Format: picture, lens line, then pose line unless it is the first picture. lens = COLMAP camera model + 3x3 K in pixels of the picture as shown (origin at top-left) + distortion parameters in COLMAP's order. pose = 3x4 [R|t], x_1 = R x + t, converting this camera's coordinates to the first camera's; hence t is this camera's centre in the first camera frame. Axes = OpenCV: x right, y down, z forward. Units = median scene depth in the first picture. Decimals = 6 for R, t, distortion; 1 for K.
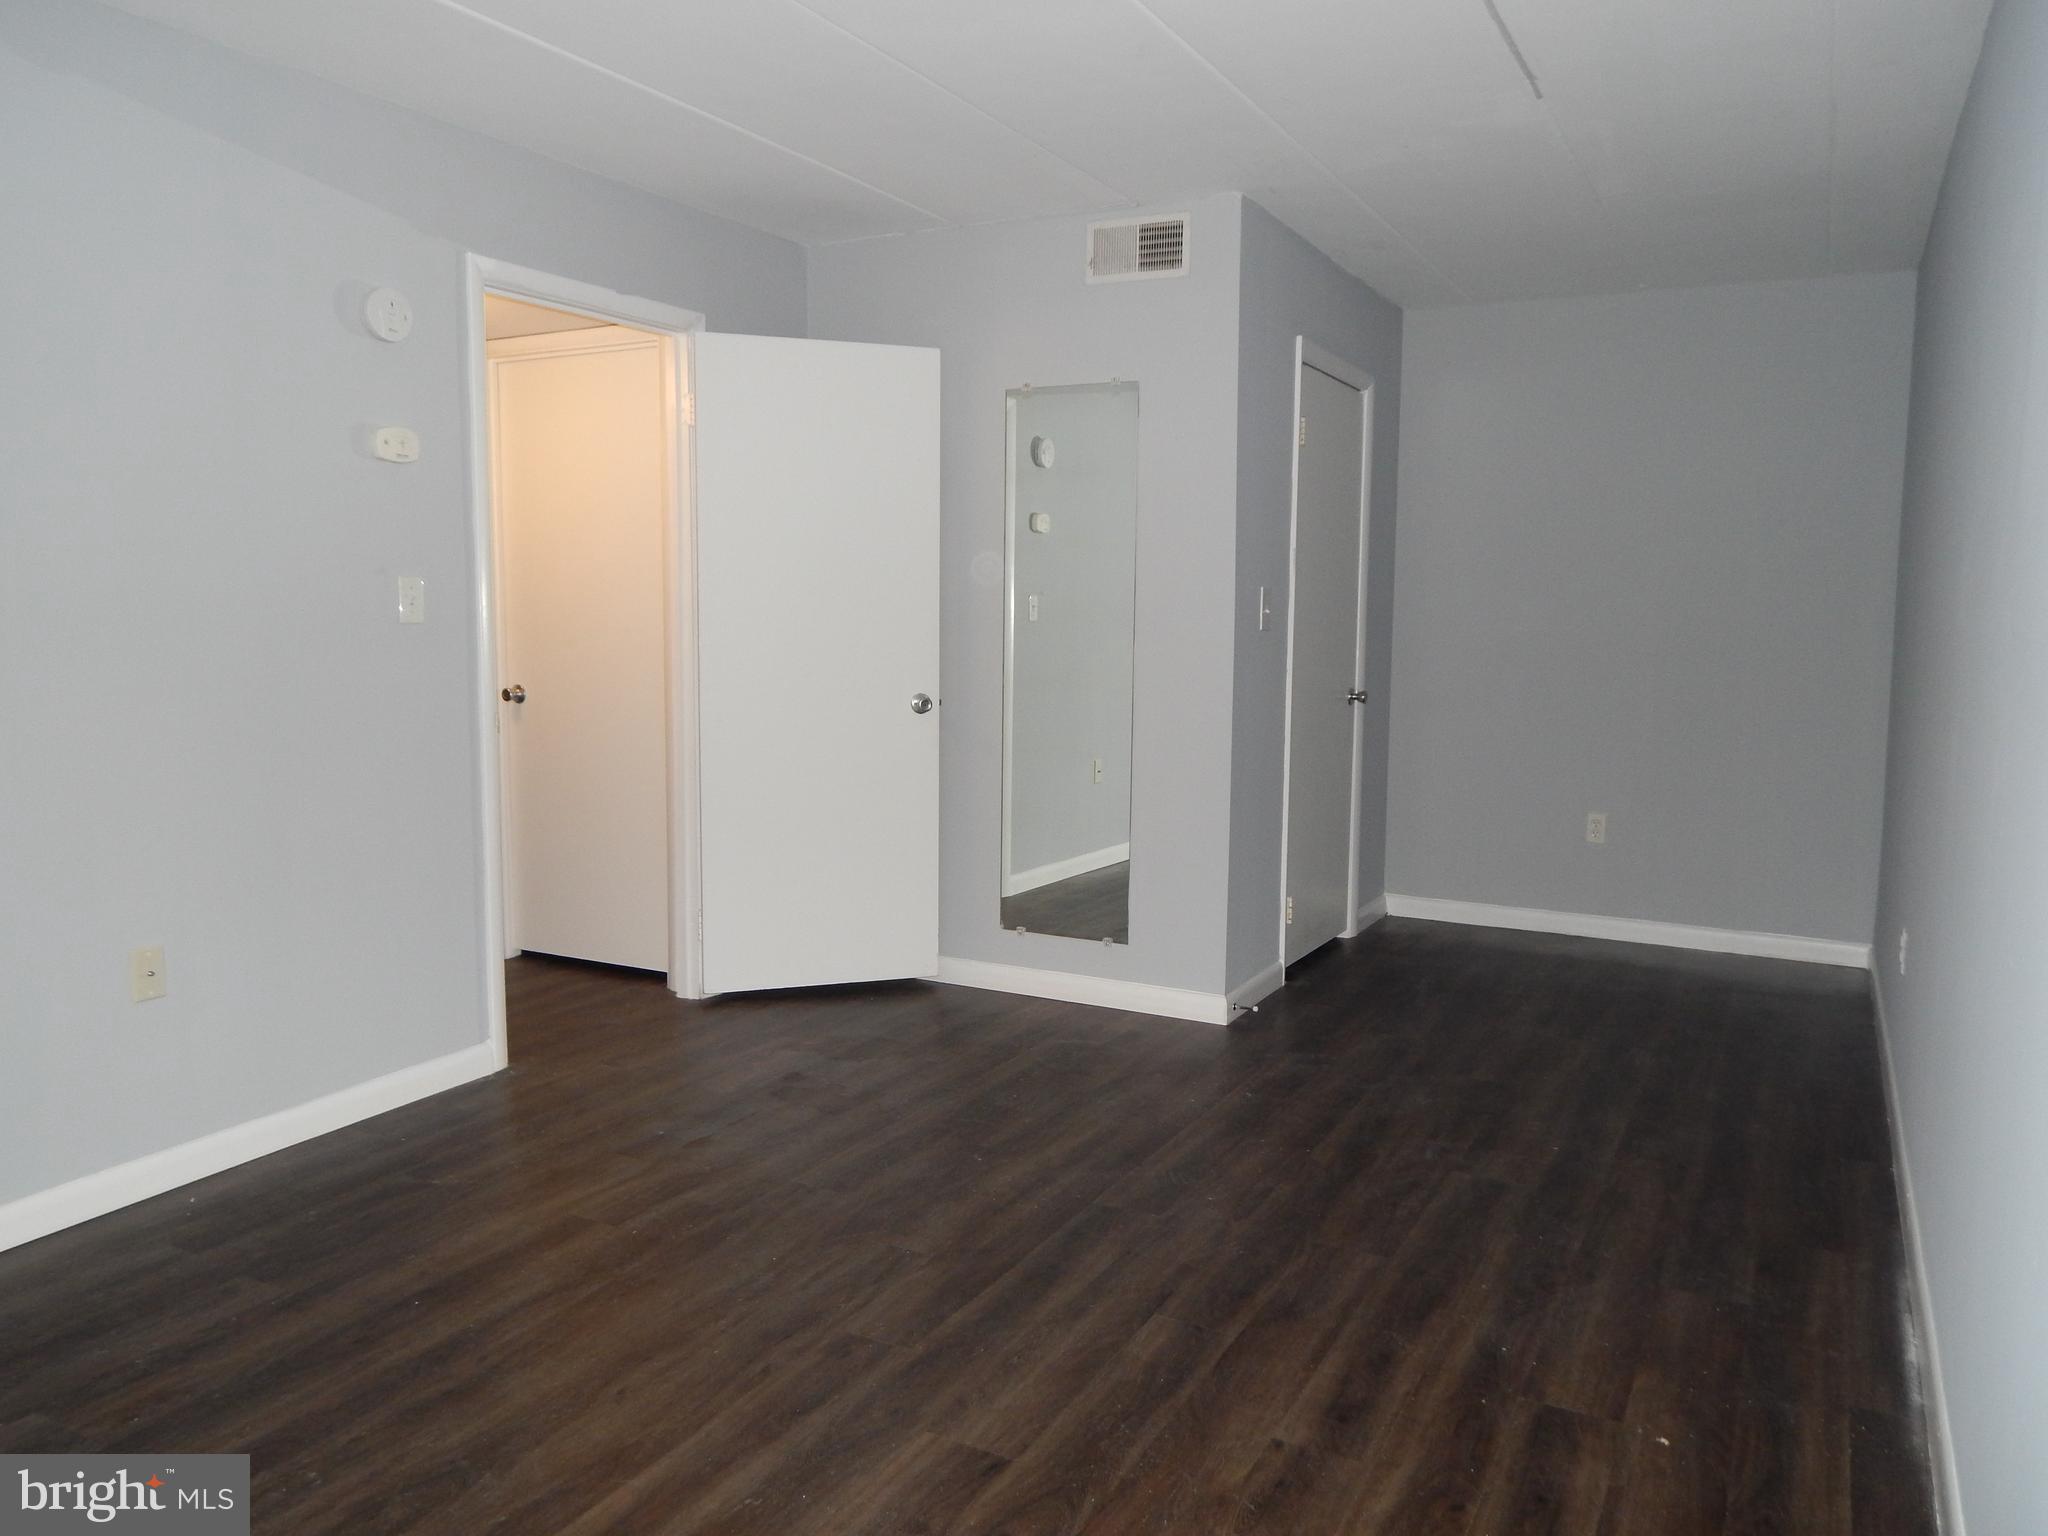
lens RADIAL K [[1508.9, 0, 1032.1], [0, 1508.9, 755.2], [0, 0, 1]] dist [0.014994, -0.009585]
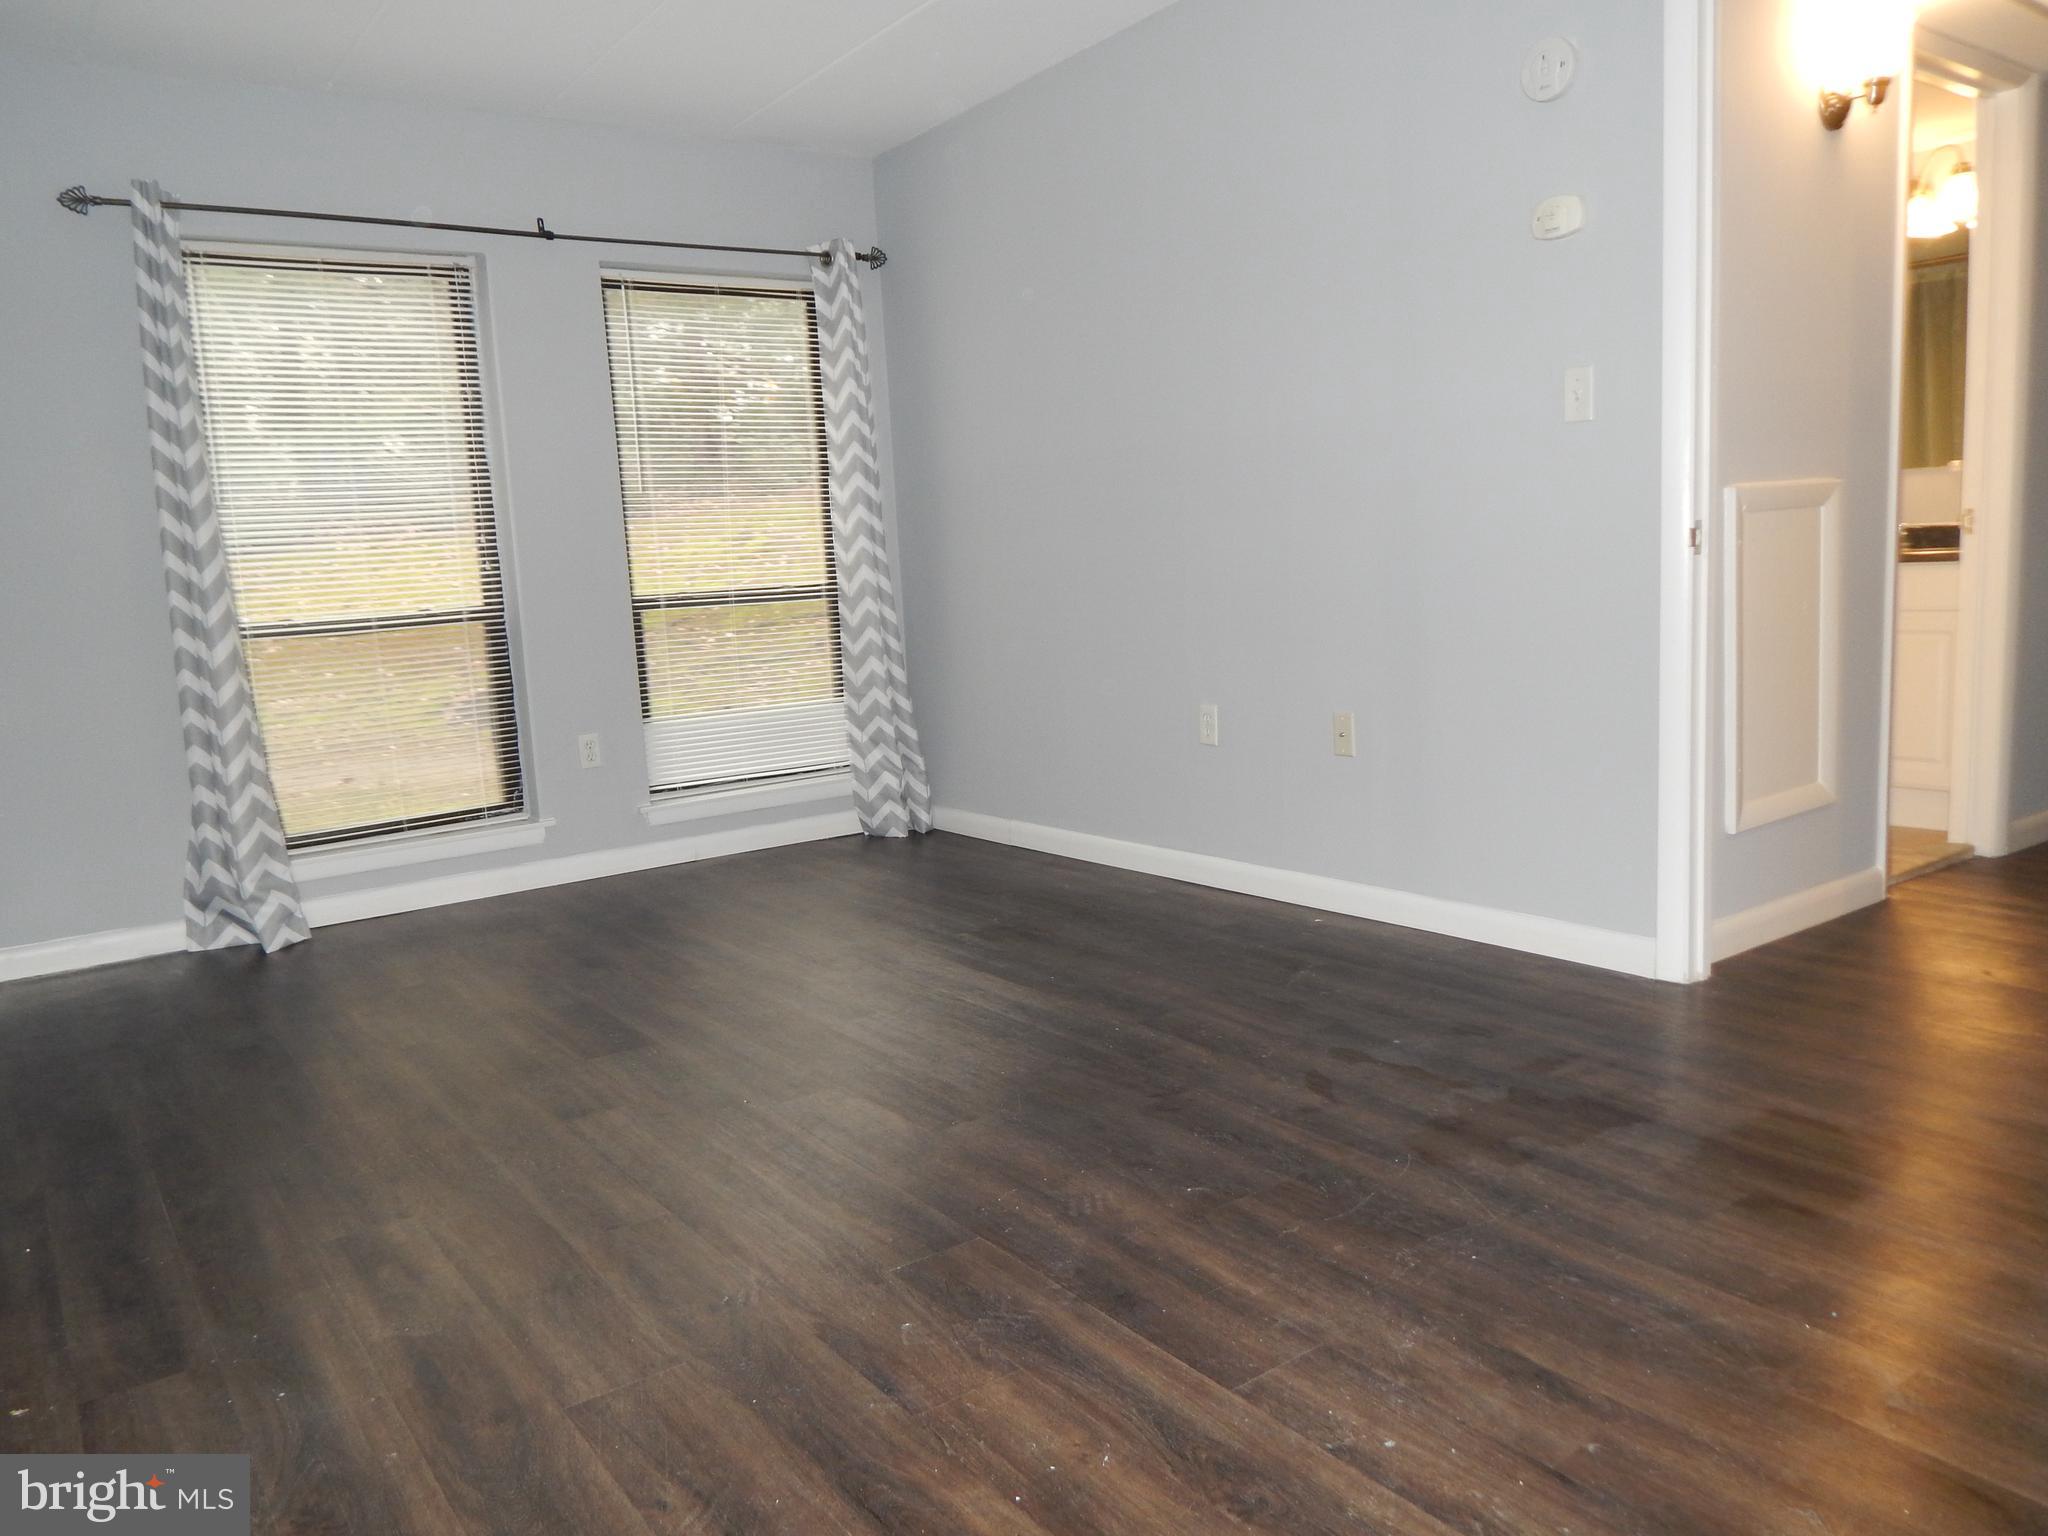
lens RADIAL K [[1508.9, 0, 1032.1], [0, 1508.9, 755.2], [0, 0, 1]] dist [0.014994, -0.009585]
pose [[-0.453985, 0.132965, -0.881032, 0.653968], [-0.041543, 0.984569, 0.169997, -0.040144], [0.890040, 0.113776, -0.441456, 1.404843]]
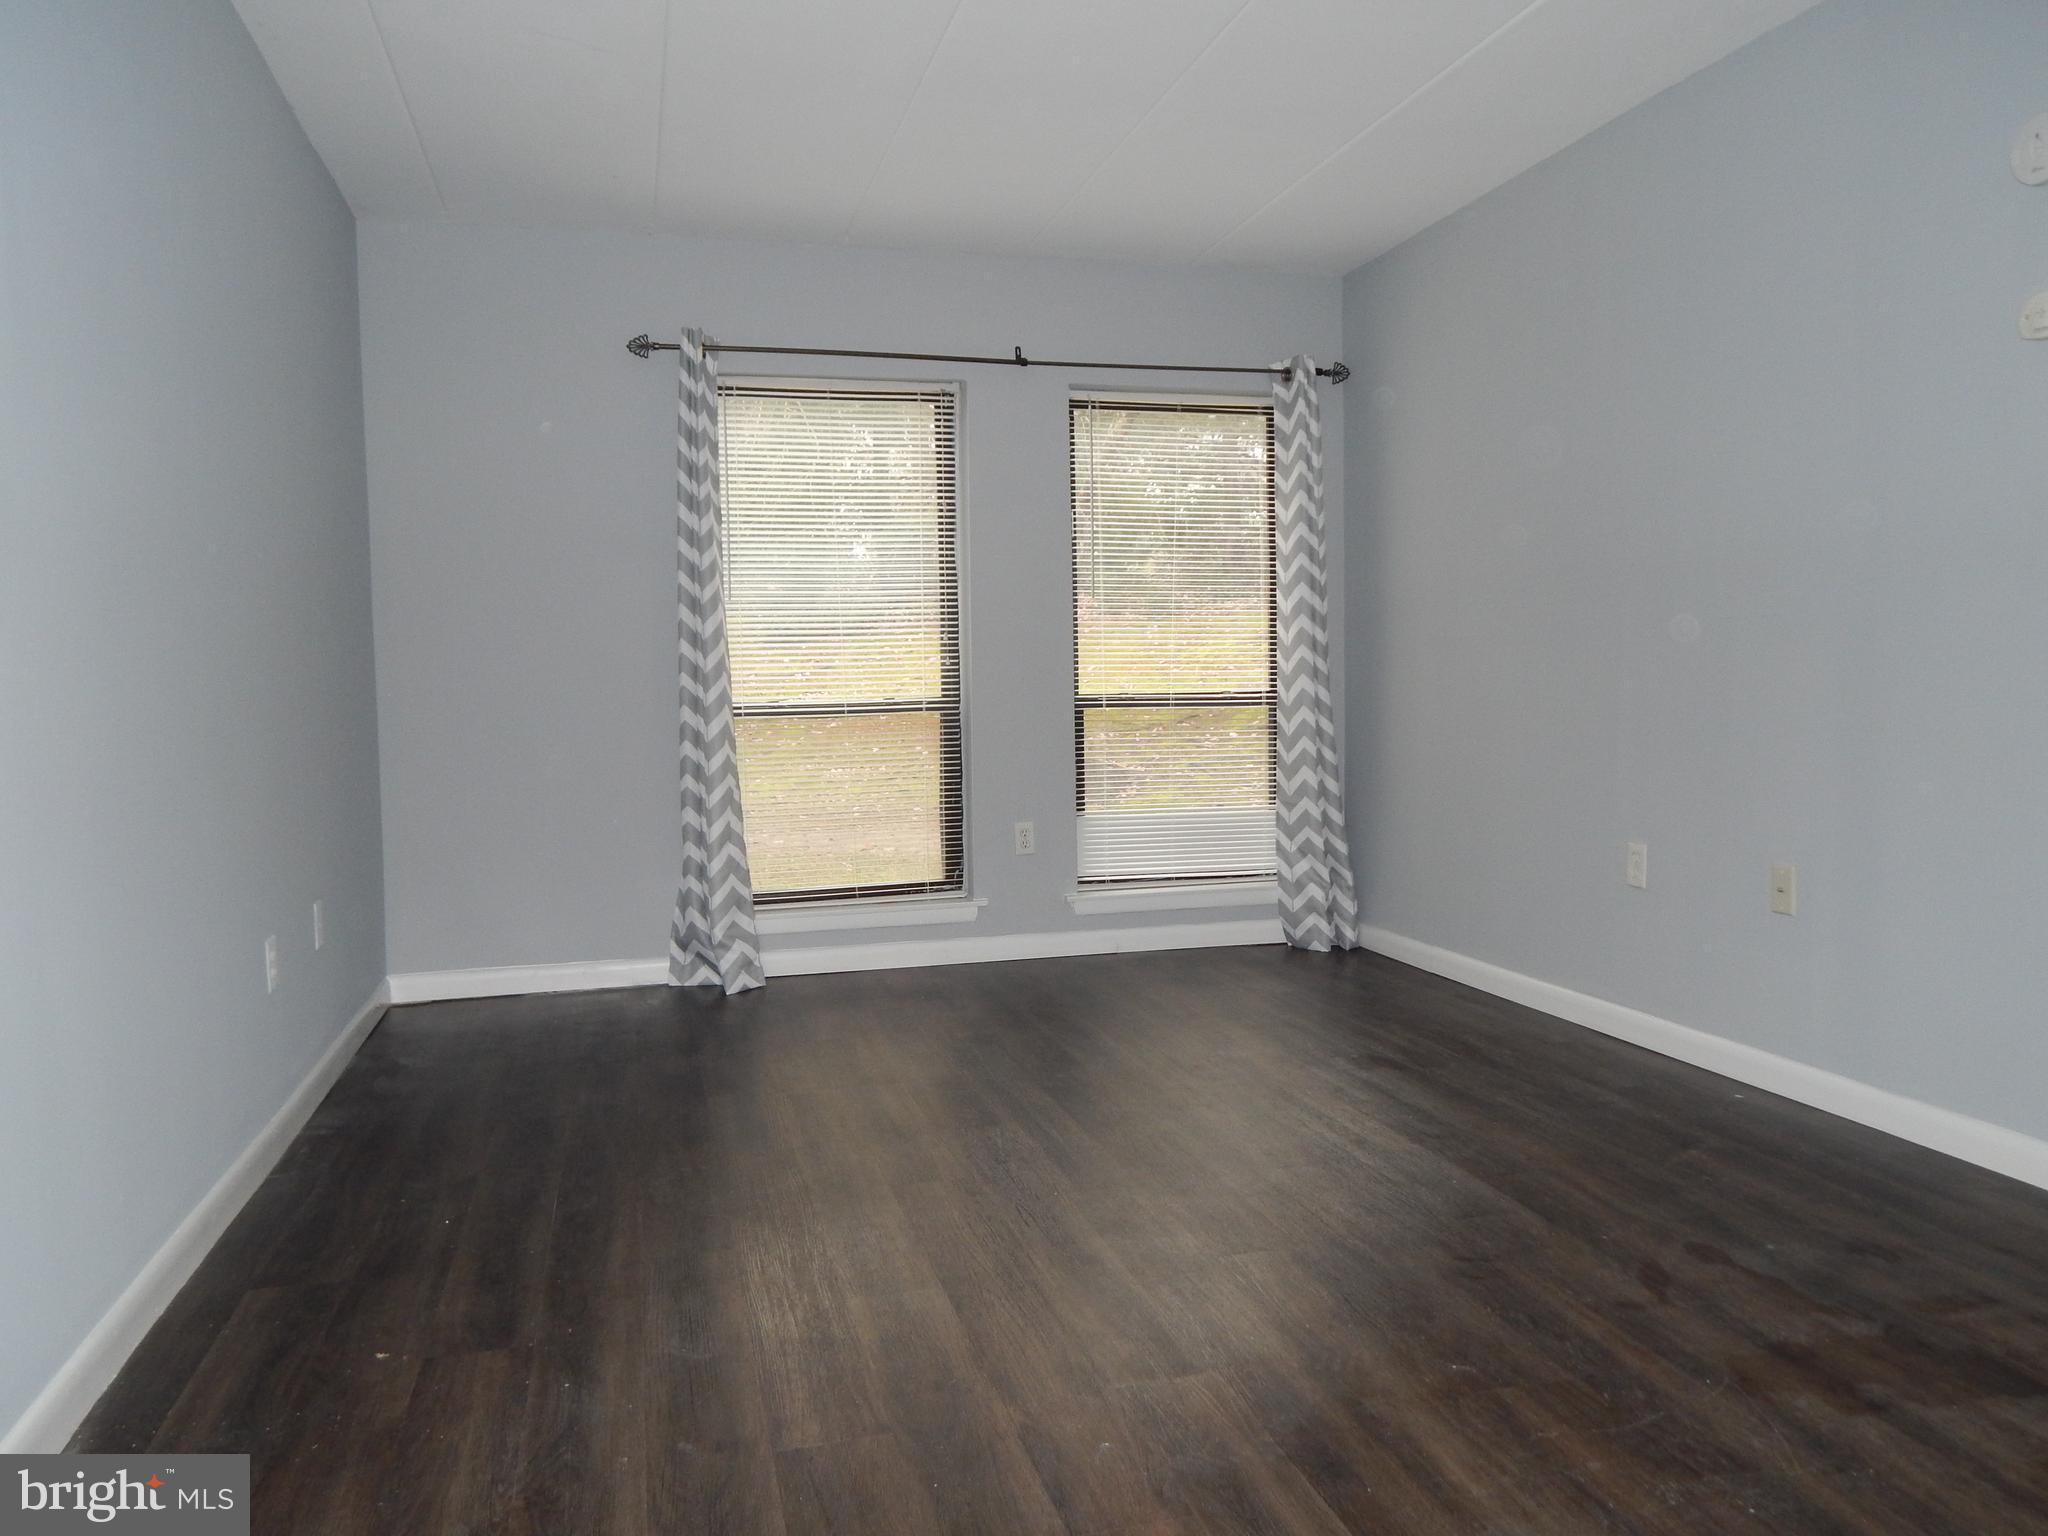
lens RADIAL K [[1508.9, 0, 1032.1], [0, 1508.9, 755.2], [0, 0, 1]] dist [0.014994, -0.009585]
pose [[-0.735060, 0.036768, -0.677005, 0.586837], [-0.064282, 0.990251, 0.123575, -0.055890], [0.674948, 0.134354, -0.725530, 1.507404]]
